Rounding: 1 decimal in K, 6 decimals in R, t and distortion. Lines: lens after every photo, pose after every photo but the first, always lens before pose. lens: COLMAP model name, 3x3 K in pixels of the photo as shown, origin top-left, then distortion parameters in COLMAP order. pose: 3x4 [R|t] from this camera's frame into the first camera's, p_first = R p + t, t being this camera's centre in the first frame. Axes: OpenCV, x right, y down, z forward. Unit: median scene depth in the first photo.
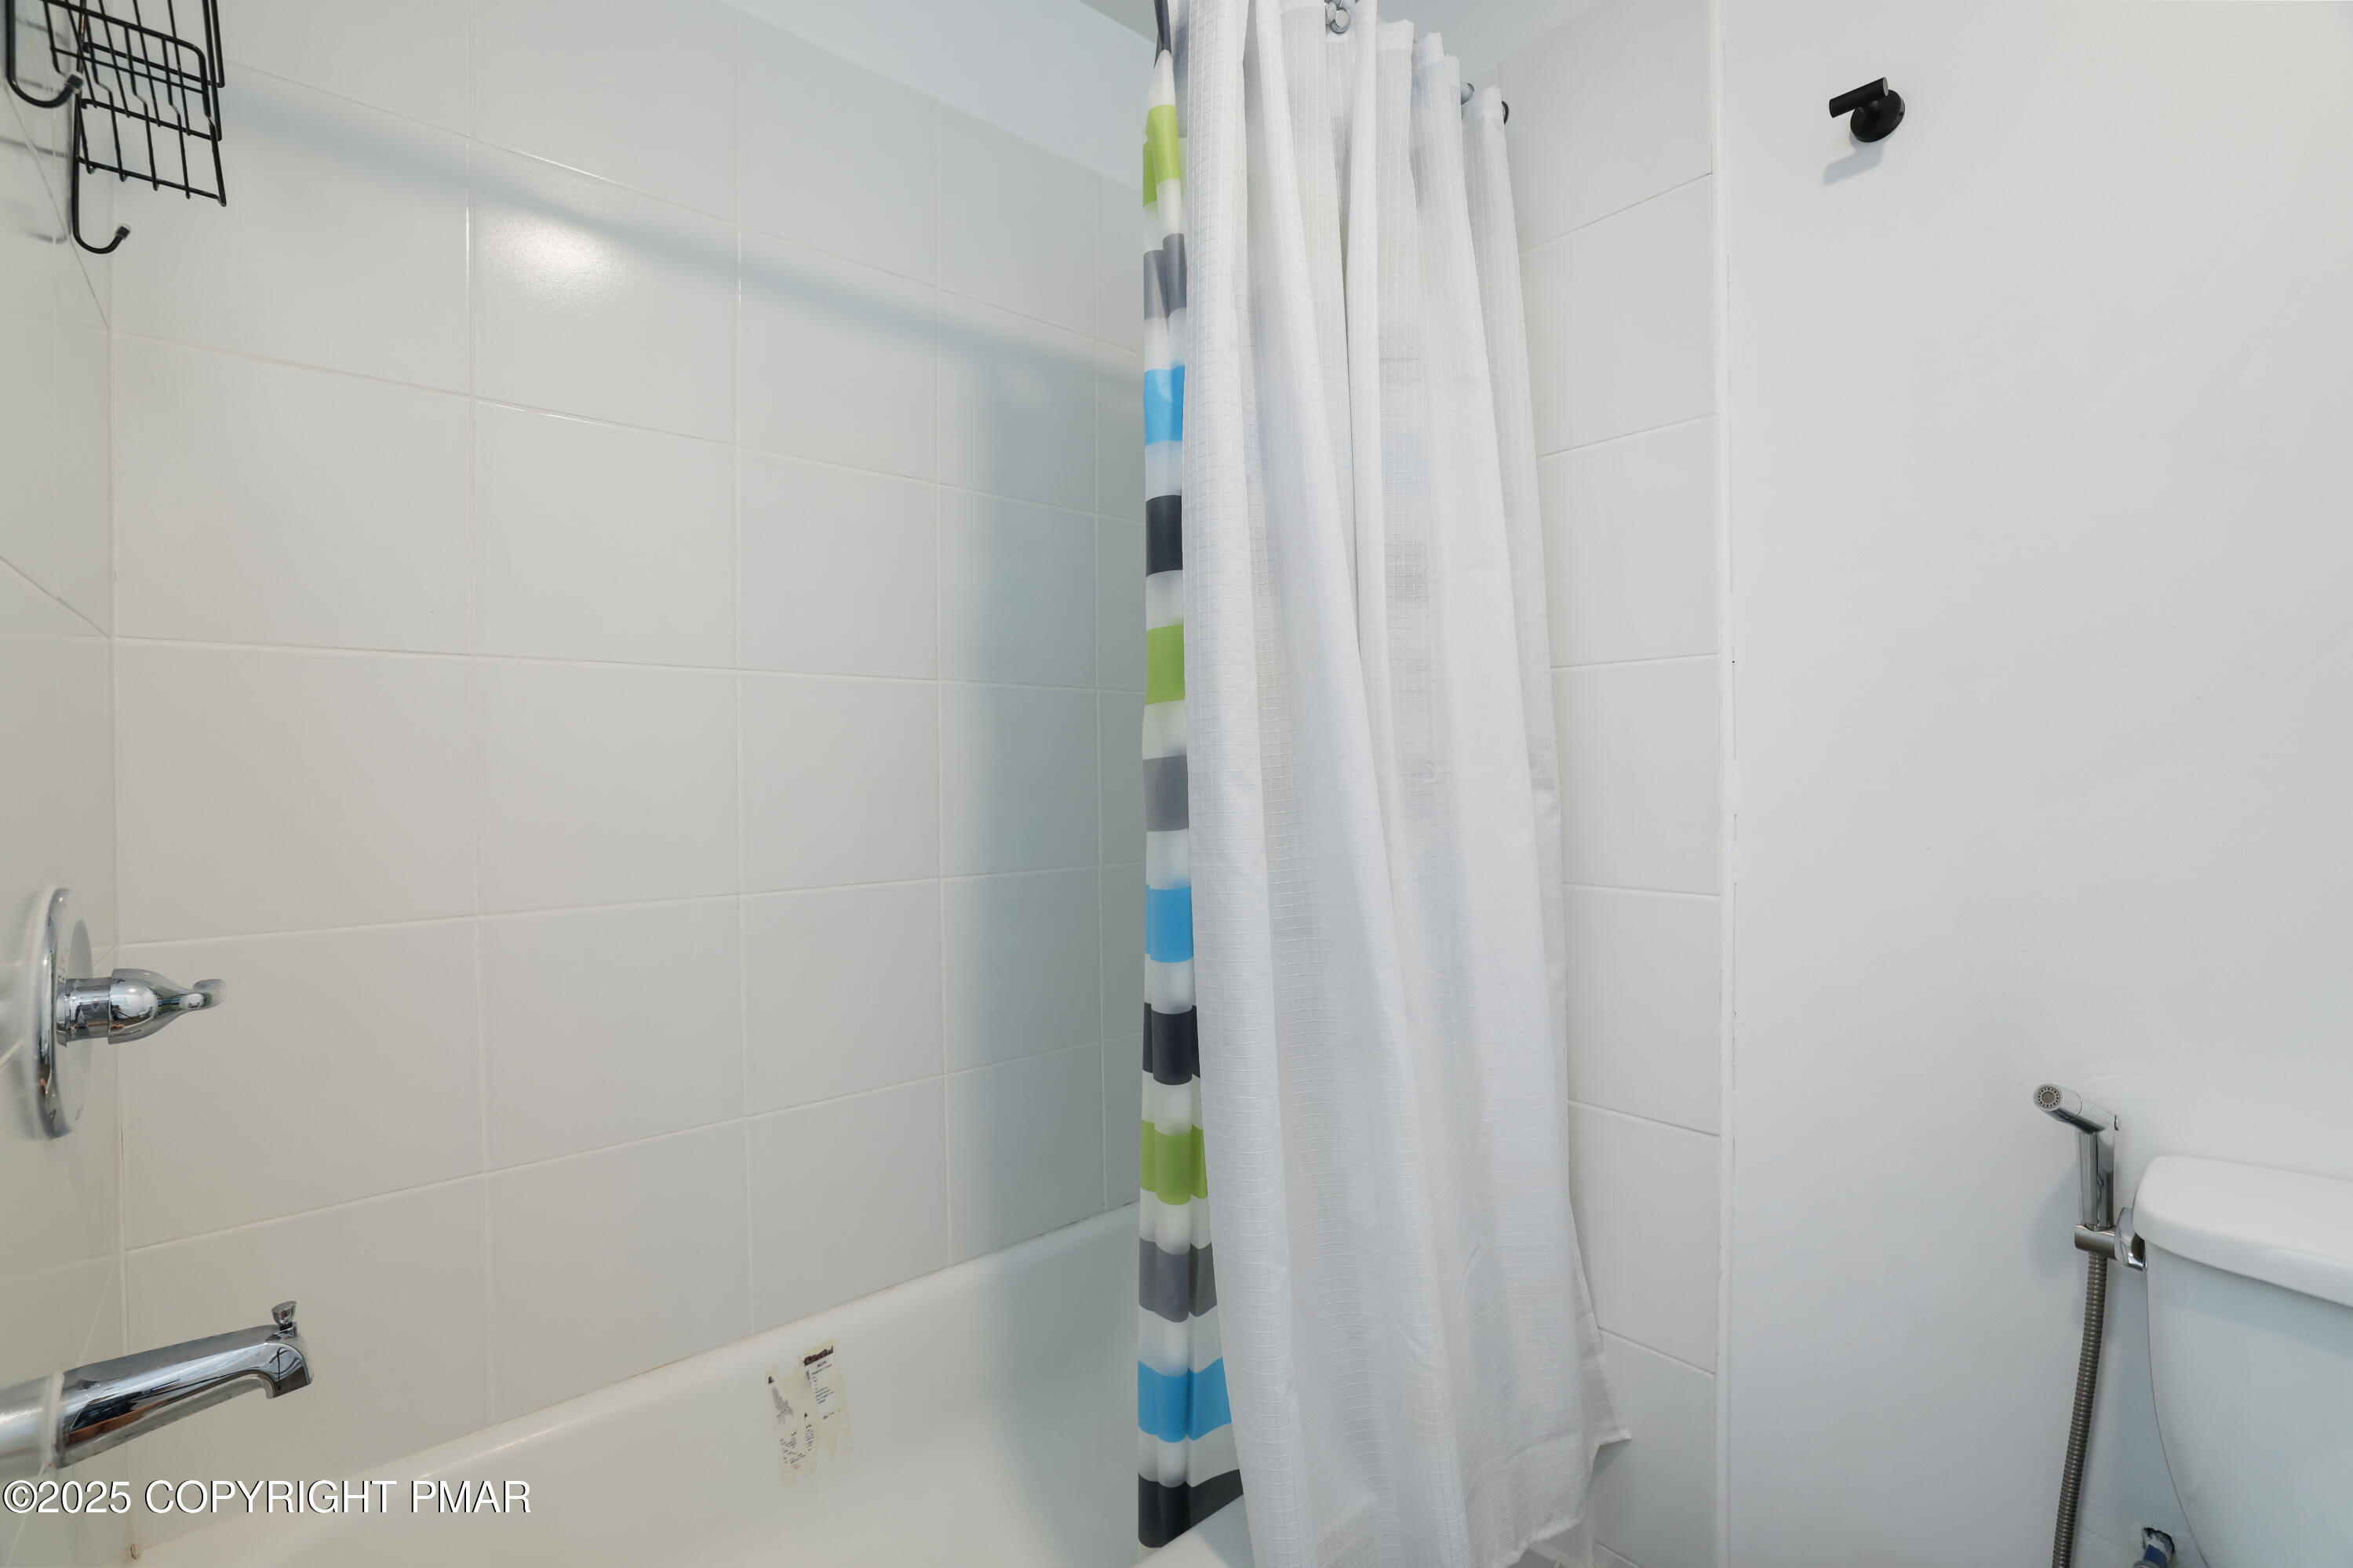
lens RADIAL K [[1012.3, 0, 1175.3], [0, 1012.3, 825.9], [0, 0, 1]] dist [-0.024608, -0.000257]
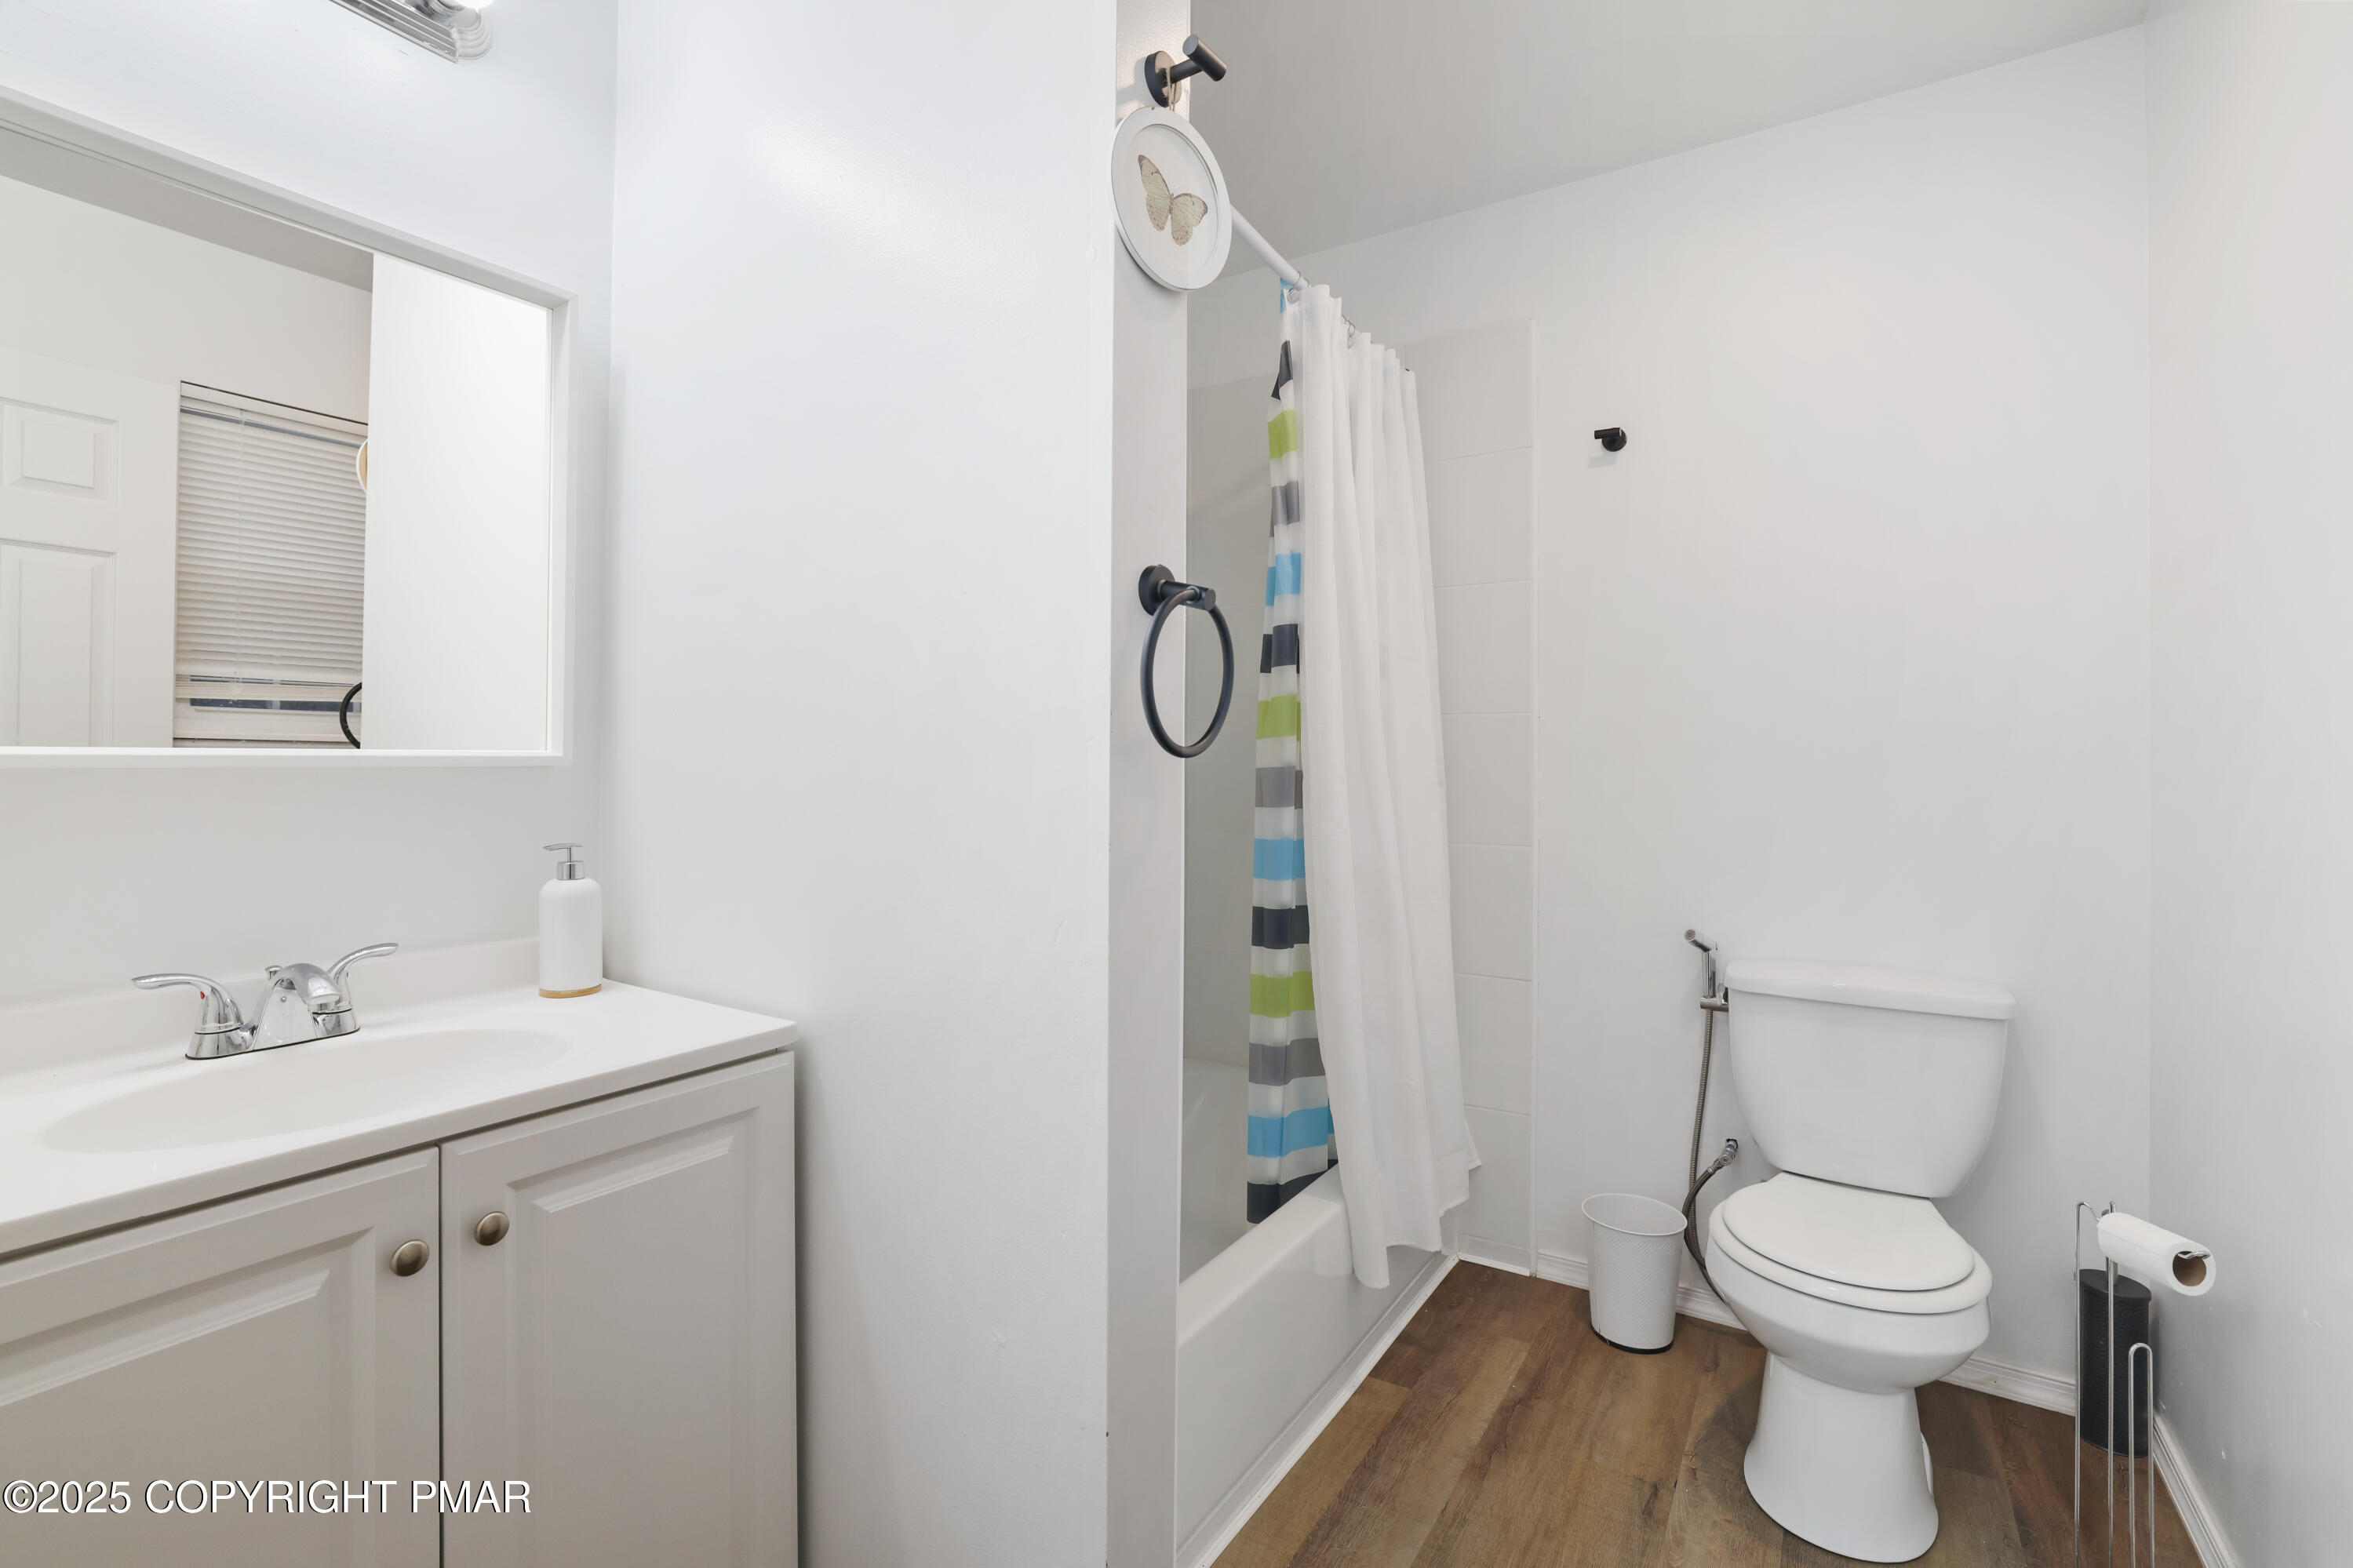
lens RADIAL K [[1048.8, 0, 1176.5], [0, 1048.8, 784.0], [0, 0, 1]] dist [-0.042505, 0.016800]
pose [[0.958572, 0.016911, 0.284349, -0.735018], [-0.010659, 0.999667, -0.023521, 0.008876], [-0.284652, 0.019516, 0.958432, -0.749059]]
